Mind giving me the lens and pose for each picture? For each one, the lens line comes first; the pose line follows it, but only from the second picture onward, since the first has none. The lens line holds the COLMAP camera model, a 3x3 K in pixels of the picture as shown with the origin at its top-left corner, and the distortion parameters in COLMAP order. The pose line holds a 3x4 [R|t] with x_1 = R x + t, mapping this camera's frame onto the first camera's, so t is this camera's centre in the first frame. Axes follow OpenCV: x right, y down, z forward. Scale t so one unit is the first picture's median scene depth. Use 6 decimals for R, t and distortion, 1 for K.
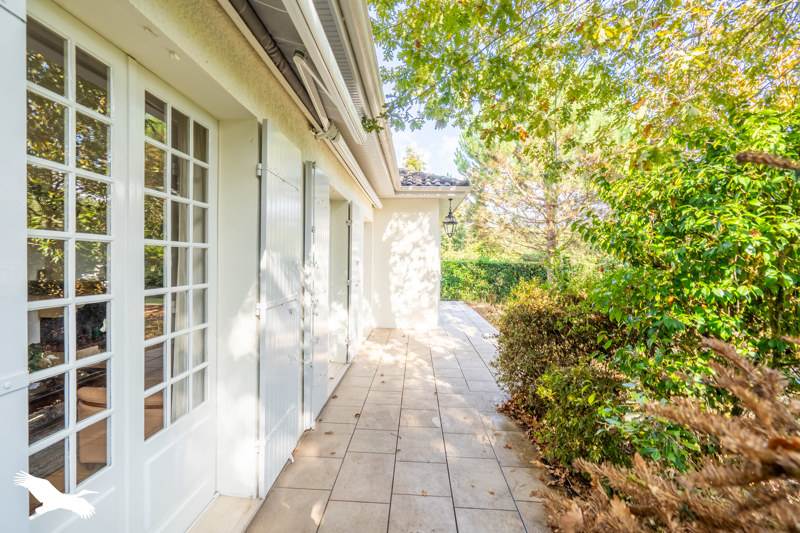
lens RADIAL K [[371.1, 0, 396.2], [0, 371.1, 265.8], [0, 0, 1]] dist [0.000096, 0.001119]
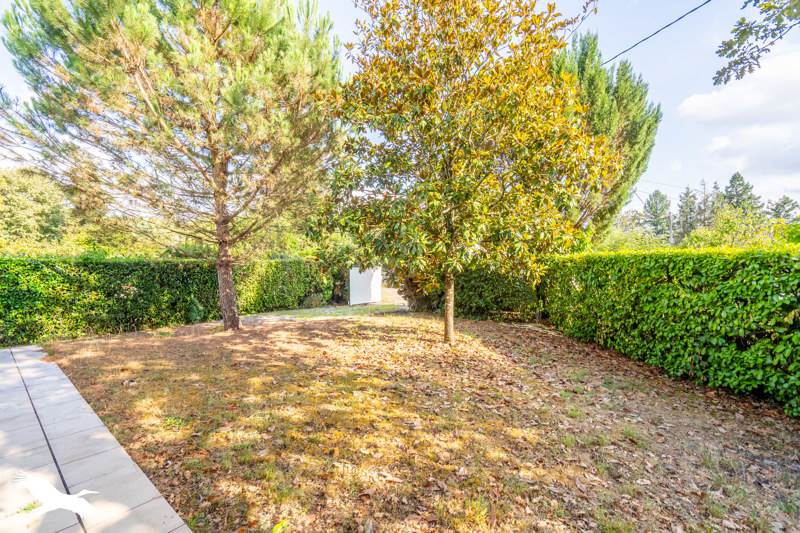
lens RADIAL K [[371.1, 0, 395.1], [0, 371.1, 266.8], [0, 0, 1]] dist [0.000096, 0.001119]
pose [[0.617637, -0.026868, 0.786004, 0.072997], [0.016655, 0.999639, 0.021084, -0.003883], [-0.786287, 0.000069, 0.617861, 0.284985]]
